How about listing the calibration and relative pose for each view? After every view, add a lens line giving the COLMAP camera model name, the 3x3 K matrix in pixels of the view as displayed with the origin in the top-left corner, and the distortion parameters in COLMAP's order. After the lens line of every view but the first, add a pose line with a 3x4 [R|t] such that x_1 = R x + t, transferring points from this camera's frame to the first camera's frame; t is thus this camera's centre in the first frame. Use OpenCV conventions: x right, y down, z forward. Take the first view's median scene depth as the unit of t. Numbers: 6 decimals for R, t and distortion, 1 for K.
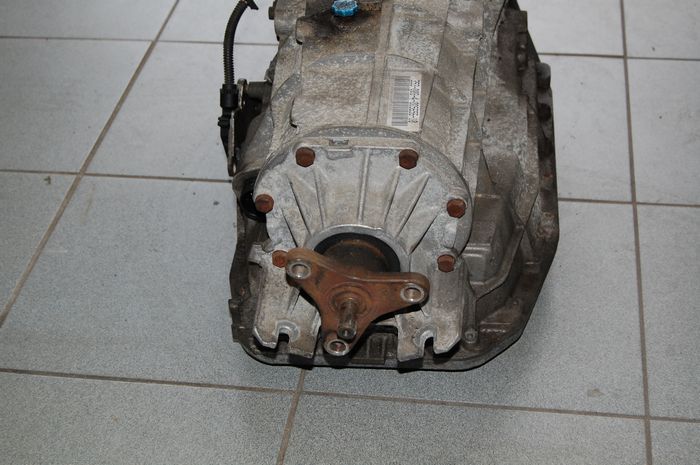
lens RADIAL K [[1290.6, 0, 350.1], [0, 1290.6, 232.4], [0, 0, 1]] dist [-0.001790, 0.000000]
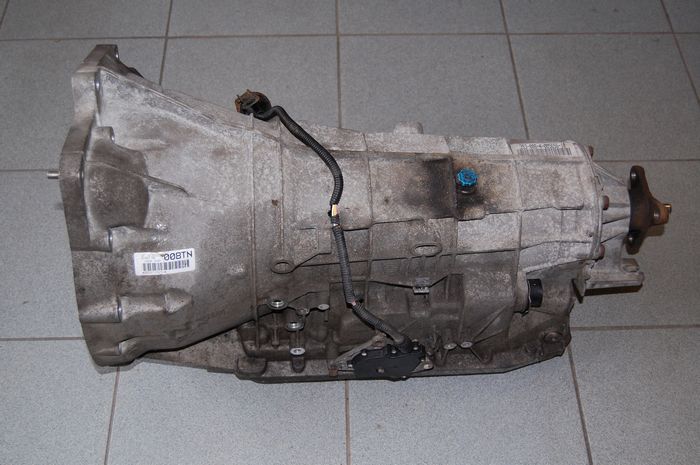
lens RADIAL K [[970.0, 0, 350.4], [0, 970.0, 232.5], [0, 0, 1]] dist [-0.000895, 0.000000]
pose [[-0.217727, -0.741999, 0.634060, -0.631948], [0.553194, 0.441400, 0.706501, -0.888631], [-0.804097, 0.504582, 0.314365, 0.767324]]
